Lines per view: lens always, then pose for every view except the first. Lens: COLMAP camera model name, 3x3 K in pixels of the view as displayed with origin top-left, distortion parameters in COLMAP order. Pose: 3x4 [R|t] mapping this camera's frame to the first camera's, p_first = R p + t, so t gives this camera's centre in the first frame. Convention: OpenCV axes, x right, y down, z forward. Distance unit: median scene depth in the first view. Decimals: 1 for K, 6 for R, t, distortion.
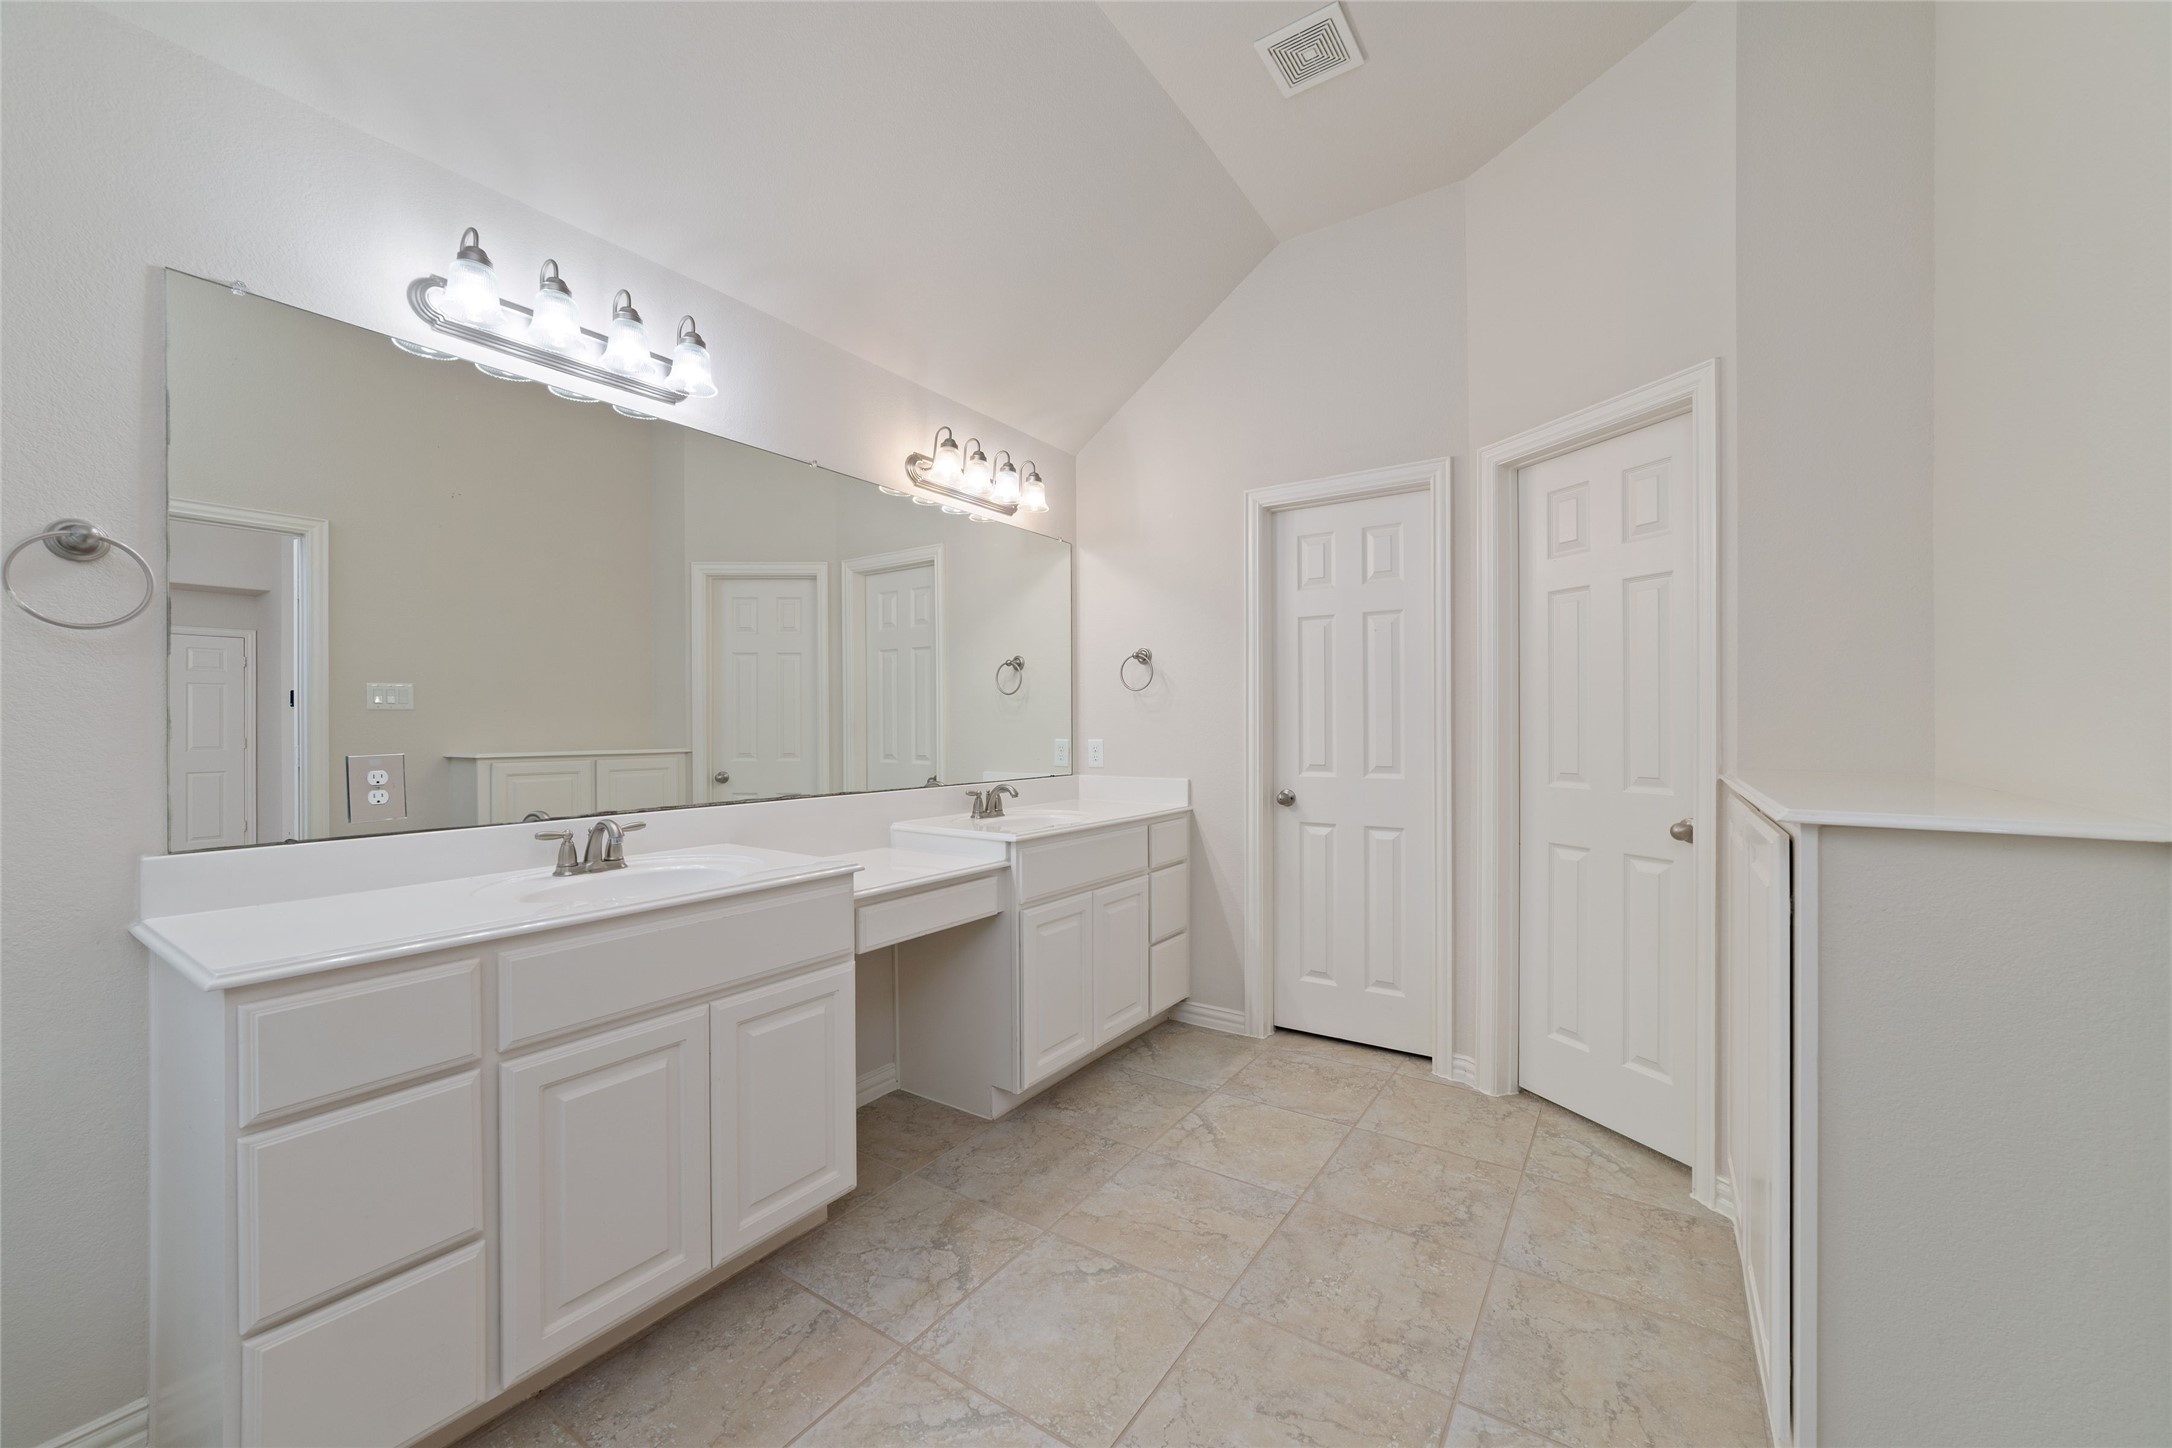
lens RADIAL K [[833.1, 0, 1102.8], [0, 833.1, 724.2], [0, 0, 1]] dist [-0.016681, 0.005201]
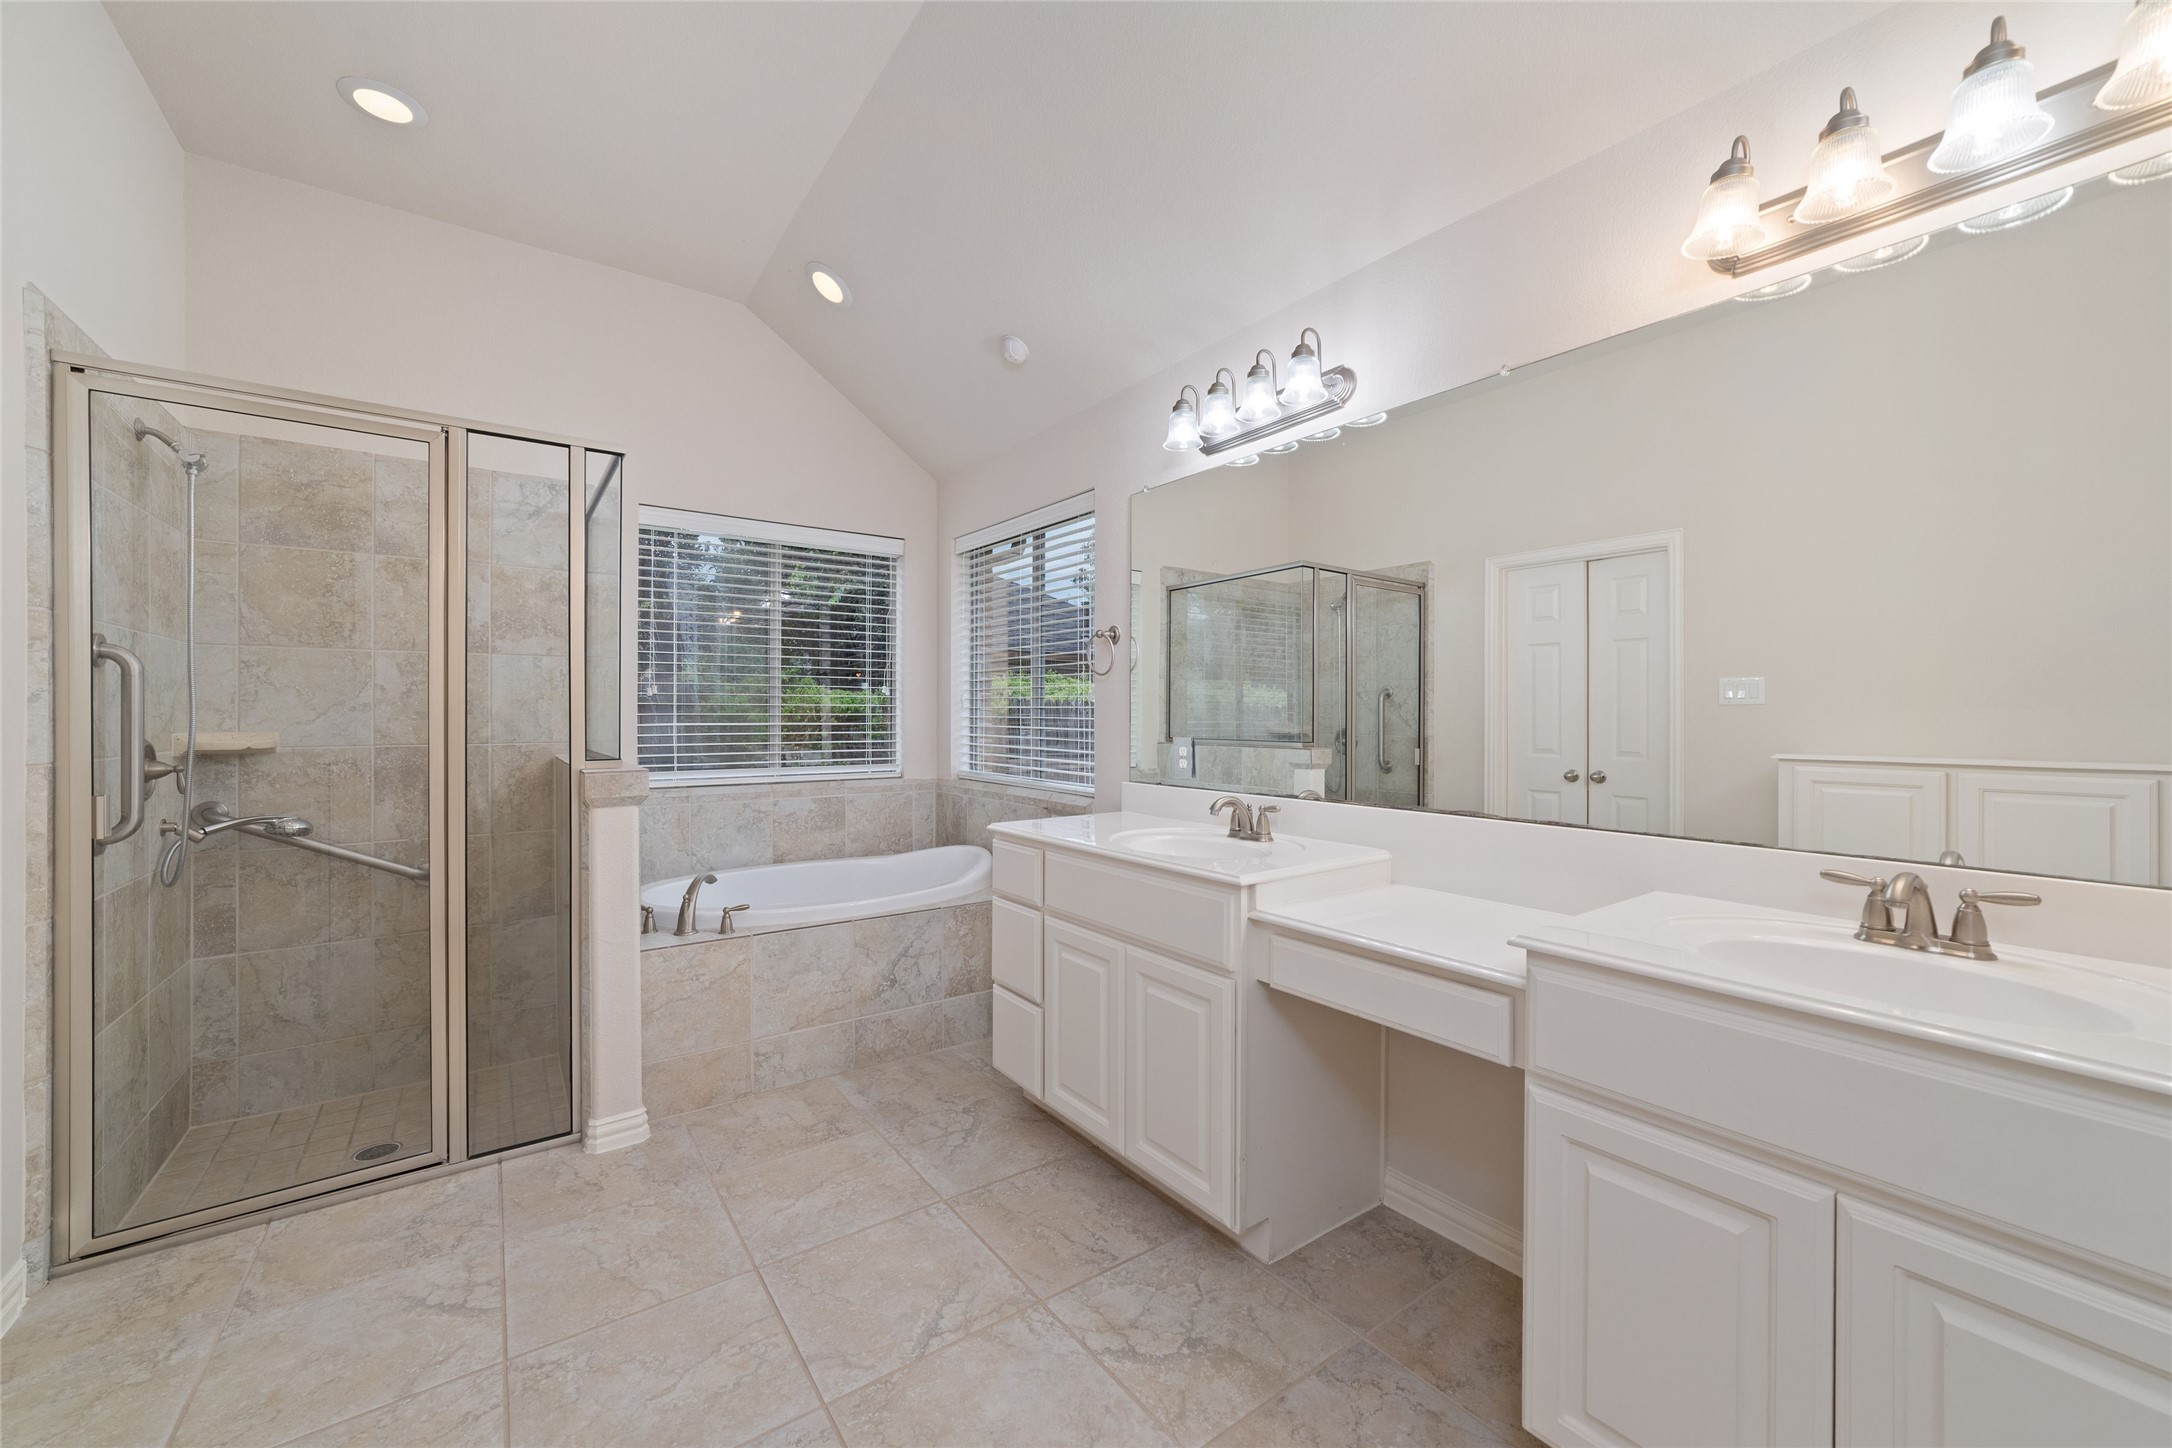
lens RADIAL K [[833.1, 0, 1077.6], [0, 833.1, 719.2], [0, 0, 1]] dist [-0.016681, 0.005201]
pose [[-0.352820, 0.002818, -0.935687, 0.561596], [-0.002099, 0.999991, 0.003803, -0.004070], [0.935689, 0.003306, -0.352811, 1.067849]]
